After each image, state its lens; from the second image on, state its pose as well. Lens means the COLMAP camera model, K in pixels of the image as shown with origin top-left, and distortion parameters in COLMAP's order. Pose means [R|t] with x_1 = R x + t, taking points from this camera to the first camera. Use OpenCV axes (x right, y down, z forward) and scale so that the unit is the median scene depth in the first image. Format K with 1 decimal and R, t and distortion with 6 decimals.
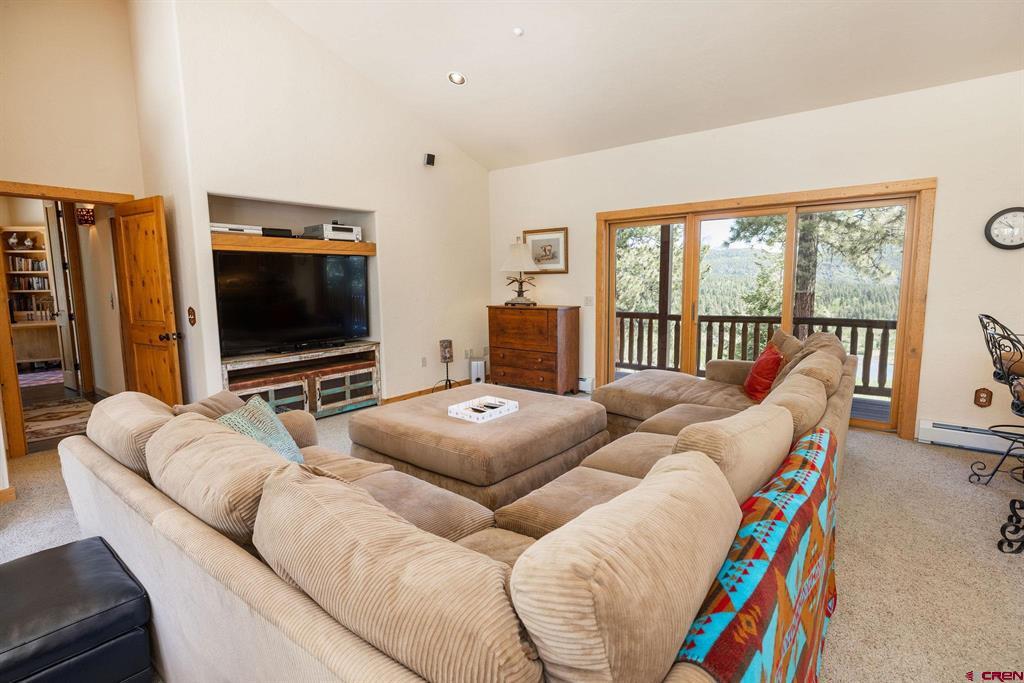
lens RADIAL K [[500.7, 0, 517.2], [0, 500.7, 340.7], [0, 0, 1]] dist [-0.001113, 0.001186]
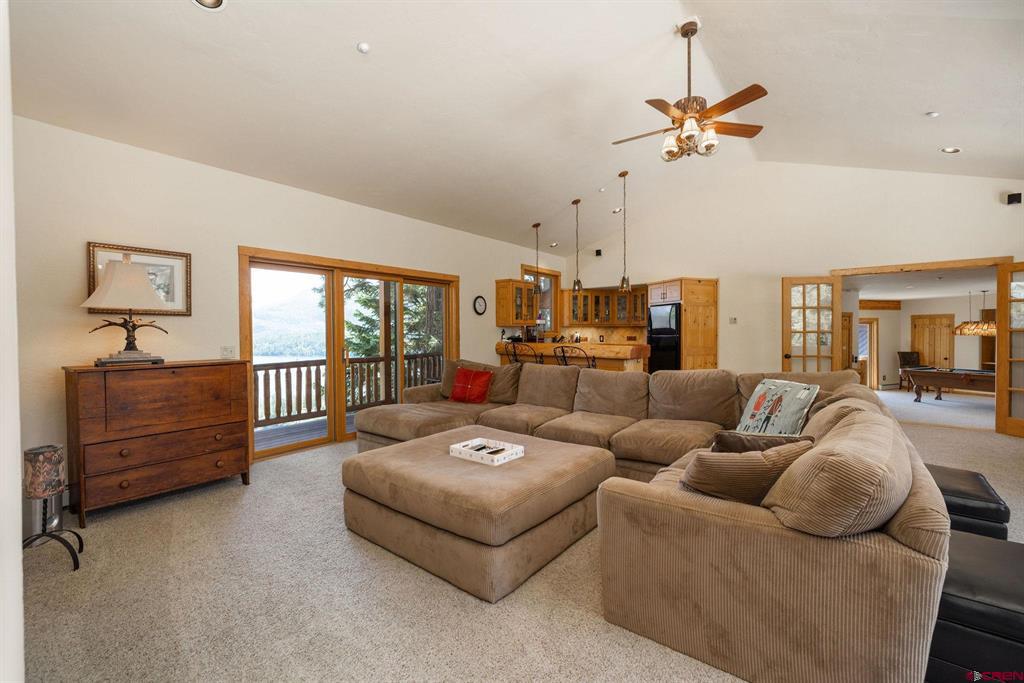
lens RADIAL K [[440.1, 0, 514.2], [0, 440.1, 340.7], [0, 0, 1]] dist [0.015141, 0.000090]
pose [[-0.014333, -0.010290, 0.999844, -0.555763], [0.124349, 0.992166, 0.011993, -0.048618], [-0.992135, 0.124501, -0.012941, 0.551243]]
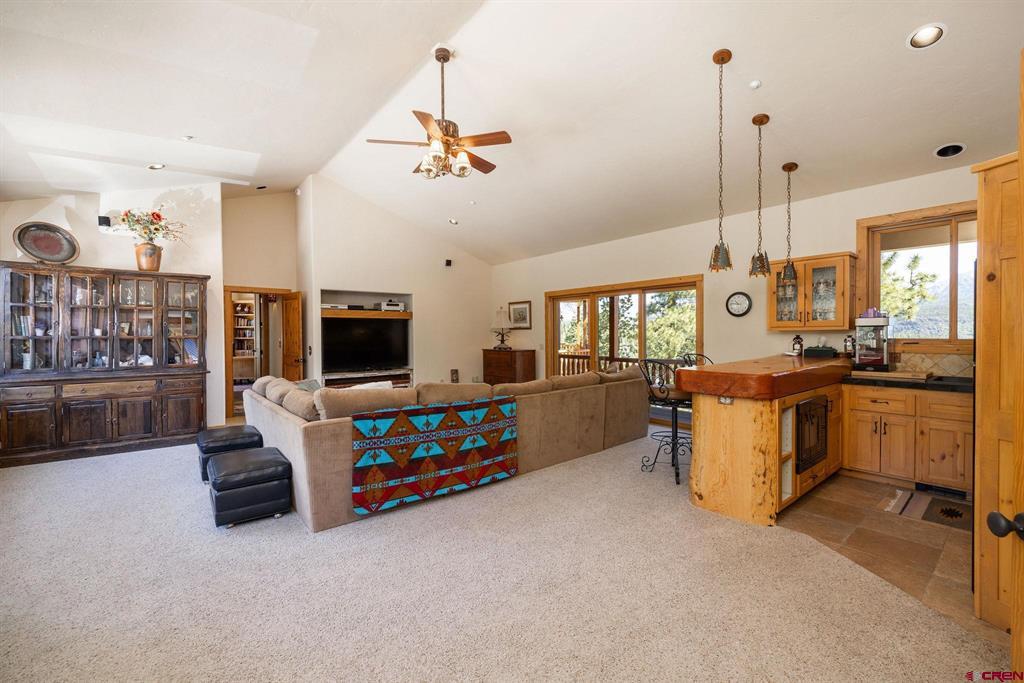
lens RADIAL K [[440.1, 0, 514.9], [0, 440.1, 339.2], [0, 0, 1]] dist [0.015141, 0.000090]
pose [[0.974645, 0.009407, -0.223560, 0.364959], [-0.033157, 0.994157, -0.102723, 0.041057], [0.221287, 0.107531, 0.969262, -0.356053]]
